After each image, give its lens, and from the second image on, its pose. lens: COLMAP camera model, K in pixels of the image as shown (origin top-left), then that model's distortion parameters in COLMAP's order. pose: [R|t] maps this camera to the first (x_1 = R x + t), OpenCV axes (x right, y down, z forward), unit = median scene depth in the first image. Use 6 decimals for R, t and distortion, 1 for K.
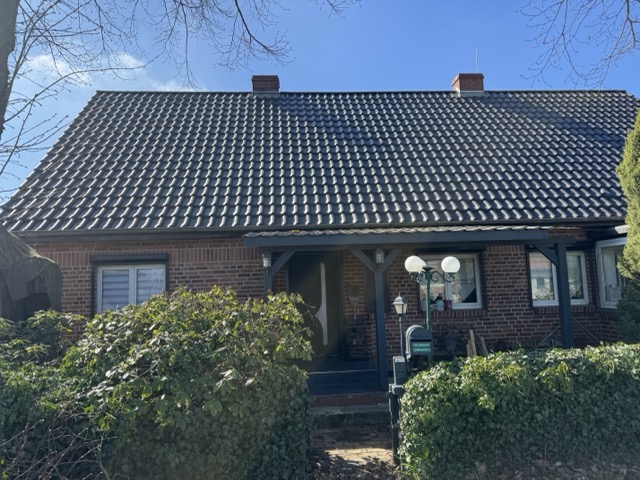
lens RADIAL K [[449.2, 0, 318.6], [0, 449.2, 238.9], [0, 0, 1]] dist [0.033020, -0.029109]
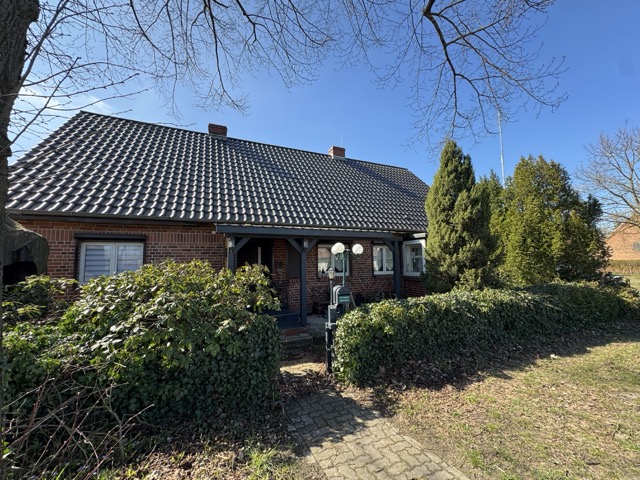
lens RADIAL K [[255.2, 0, 324.6], [0, 255.2, 237.5], [0, 0, 1]] dist [-0.001098, 0.001158]
pose [[0.939058, 0.052265, 0.339761, -0.165939], [-0.053012, 0.998569, -0.007090, 0.030763], [-0.339646, -0.011354, 0.940485, 0.164264]]
